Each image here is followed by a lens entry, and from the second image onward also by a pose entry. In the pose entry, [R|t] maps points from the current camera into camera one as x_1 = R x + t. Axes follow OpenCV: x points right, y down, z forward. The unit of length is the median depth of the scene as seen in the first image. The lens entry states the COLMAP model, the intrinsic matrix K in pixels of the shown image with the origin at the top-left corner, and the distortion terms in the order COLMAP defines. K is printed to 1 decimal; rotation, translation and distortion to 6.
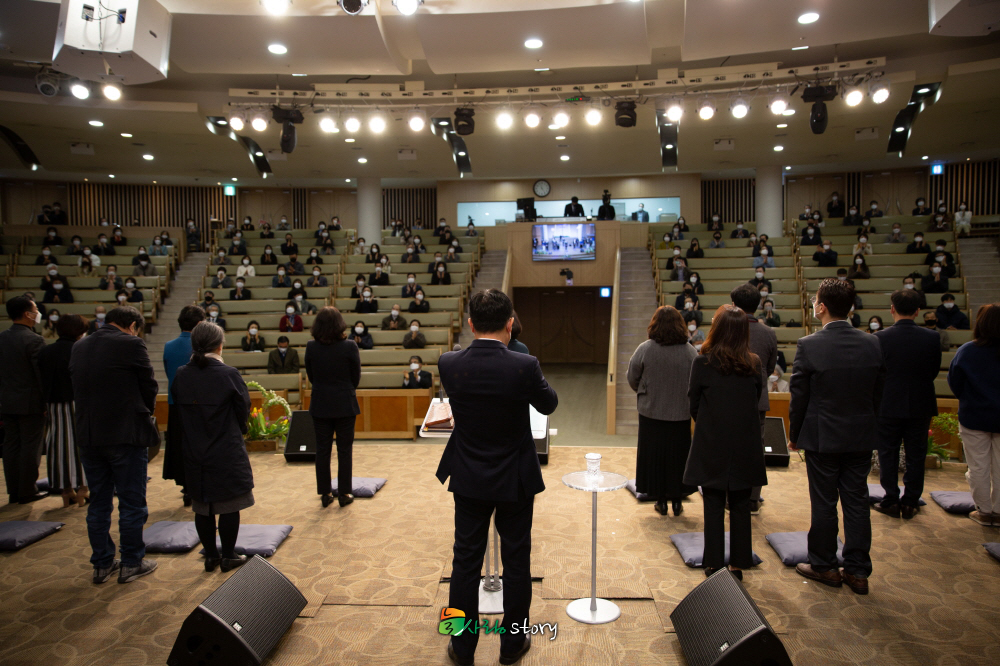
lens RADIAL K [[677.1, 0, 501.6], [0, 677.1, 333.6], [0, 0, 1]] dist [-0.068304, 0.016295]
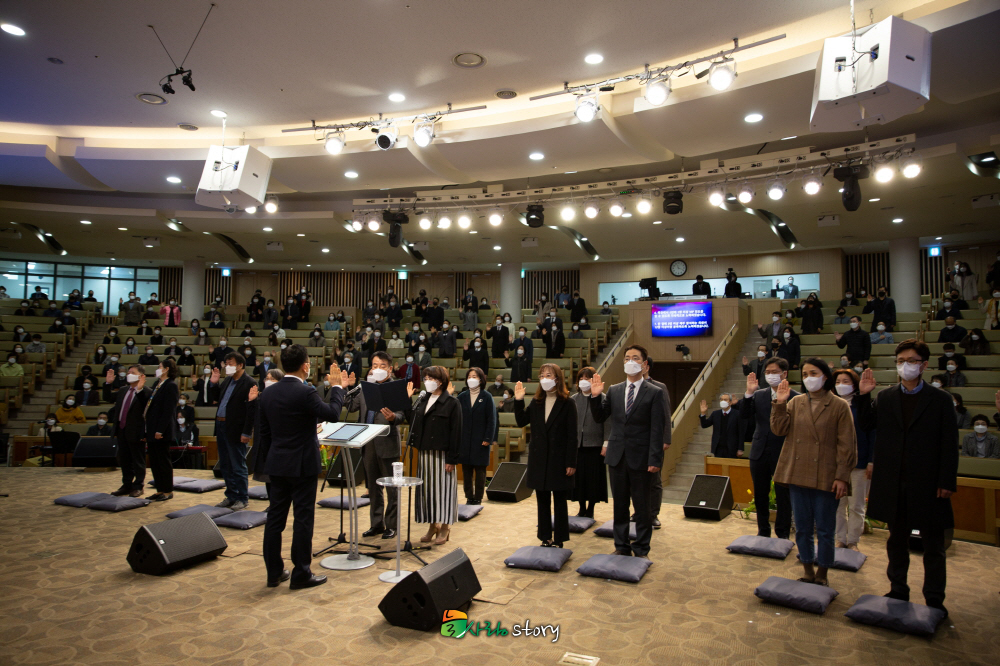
lens RADIAL K [[677.1, 0, 498.3], [0, 677.1, 331.9], [0, 0, 1]] dist [-0.068304, 0.016295]
pose [[0.950832, 0.002153, -0.309700, 0.251827], [-0.038875, 0.992897, -0.112450, 0.018755], [0.307258, 0.118961, 0.944161, -0.103449]]
